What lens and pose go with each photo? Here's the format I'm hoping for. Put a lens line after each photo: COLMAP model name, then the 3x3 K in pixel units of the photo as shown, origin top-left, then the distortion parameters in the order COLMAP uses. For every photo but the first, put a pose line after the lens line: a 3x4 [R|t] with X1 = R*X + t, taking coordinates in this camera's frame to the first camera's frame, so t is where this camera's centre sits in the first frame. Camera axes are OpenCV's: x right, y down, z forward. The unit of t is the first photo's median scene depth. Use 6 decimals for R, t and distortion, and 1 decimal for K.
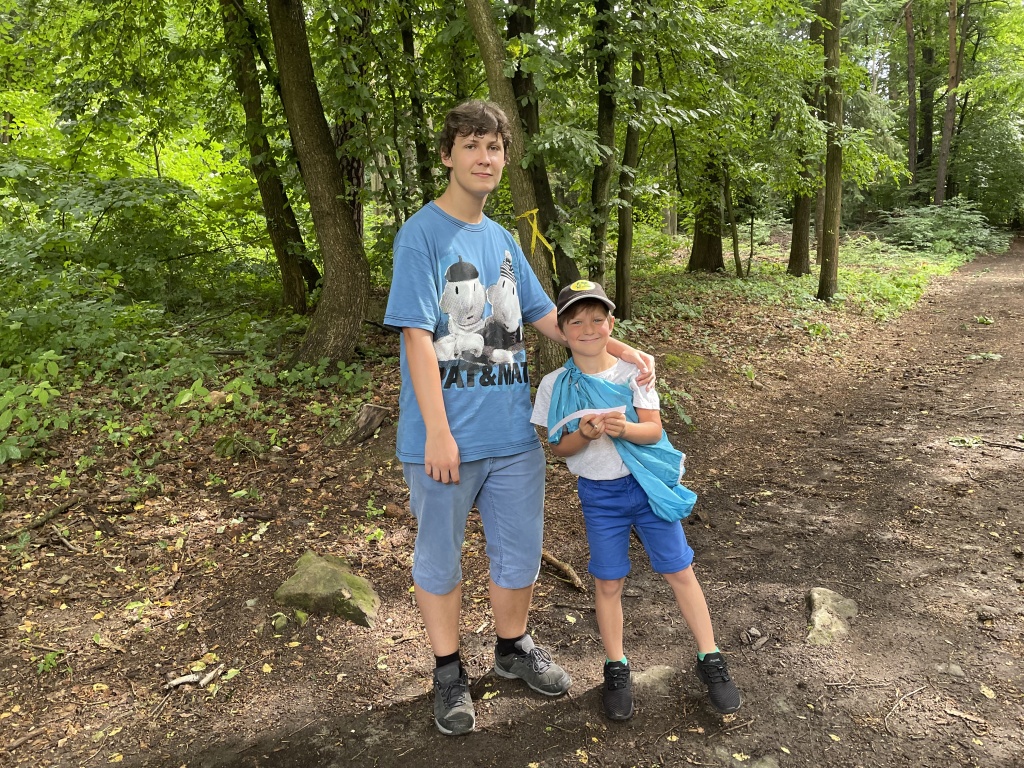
lens RADIAL K [[769.4, 0, 513.7], [0, 769.4, 374.8], [0, 0, 1]] dist [0.088126, -0.112994]
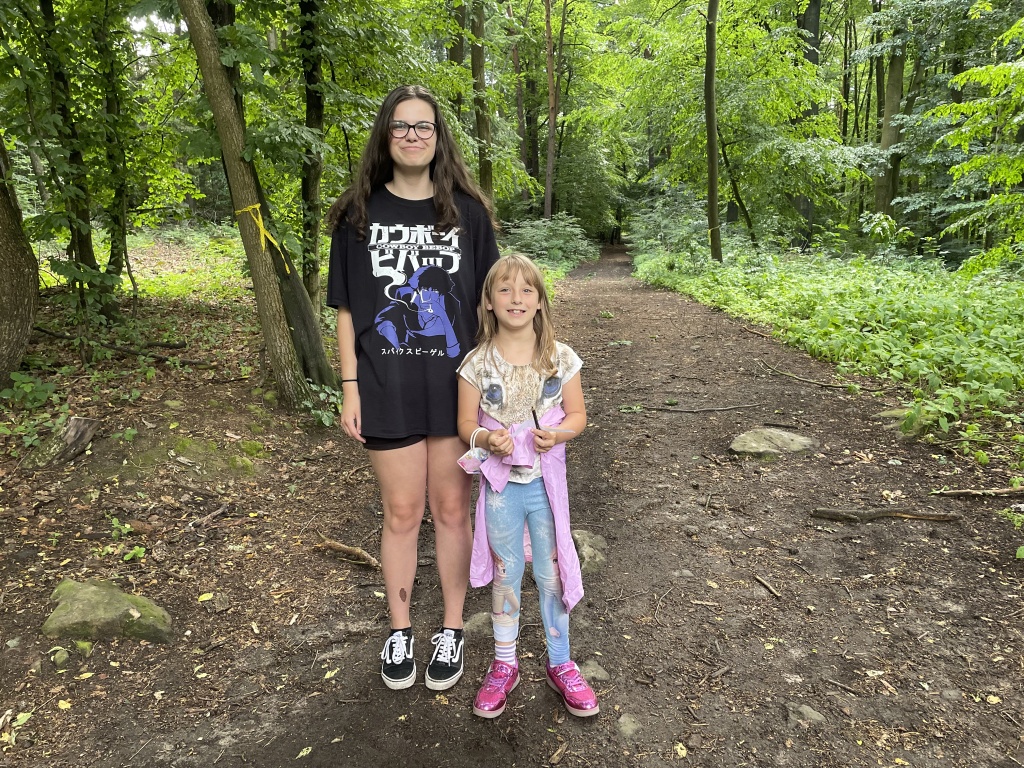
lens RADIAL K [[769.4, 0, 513.0], [0, 769.4, 375.5], [0, 0, 1]] dist [0.088126, -0.112994]
pose [[0.897904, -0.055475, 0.436681, -0.125369], [0.057128, 0.998323, 0.009359, 0.010988], [-0.436468, 0.016544, 0.899568, -0.020824]]
